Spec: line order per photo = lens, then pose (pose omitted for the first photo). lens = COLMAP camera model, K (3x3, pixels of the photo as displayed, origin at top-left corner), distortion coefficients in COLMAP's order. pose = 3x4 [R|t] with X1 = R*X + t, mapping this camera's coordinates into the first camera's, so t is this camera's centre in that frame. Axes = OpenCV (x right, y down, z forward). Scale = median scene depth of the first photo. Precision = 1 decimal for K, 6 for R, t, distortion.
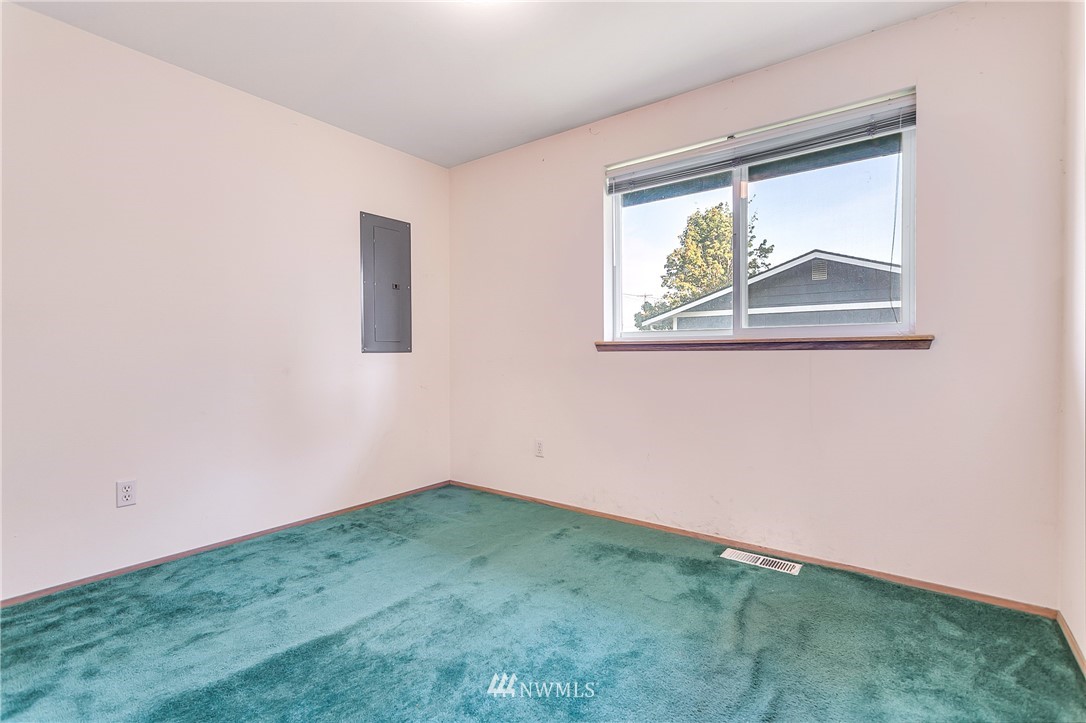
lens RADIAL K [[571.9, 0, 536.2], [0, 571.9, 356.6], [0, 0, 1]] dist [0.021774, 0.000306]
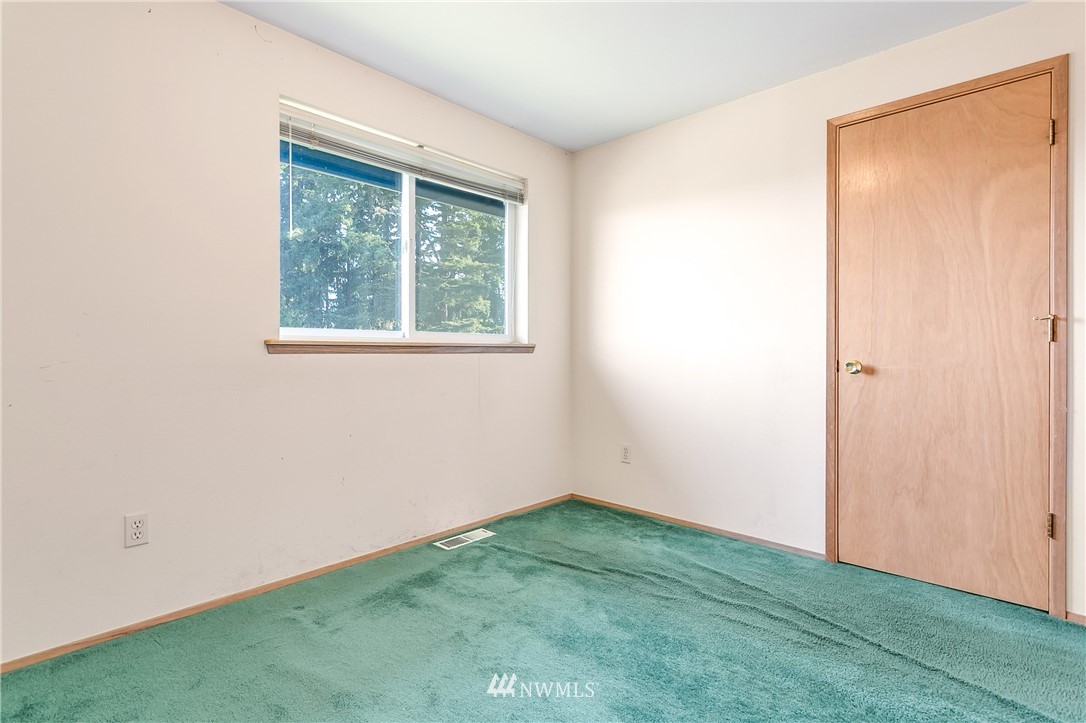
lens RADIAL K [[571.9, 0, 537.9], [0, 571.9, 364.0], [0, 0, 1]] dist [0.021774, 0.000306]
pose [[0.025659, -0.006287, 0.999651, -0.715733], [0.017415, 0.999831, 0.005841, 0.006189], [-0.999519, 0.017259, 0.025764, 0.802091]]
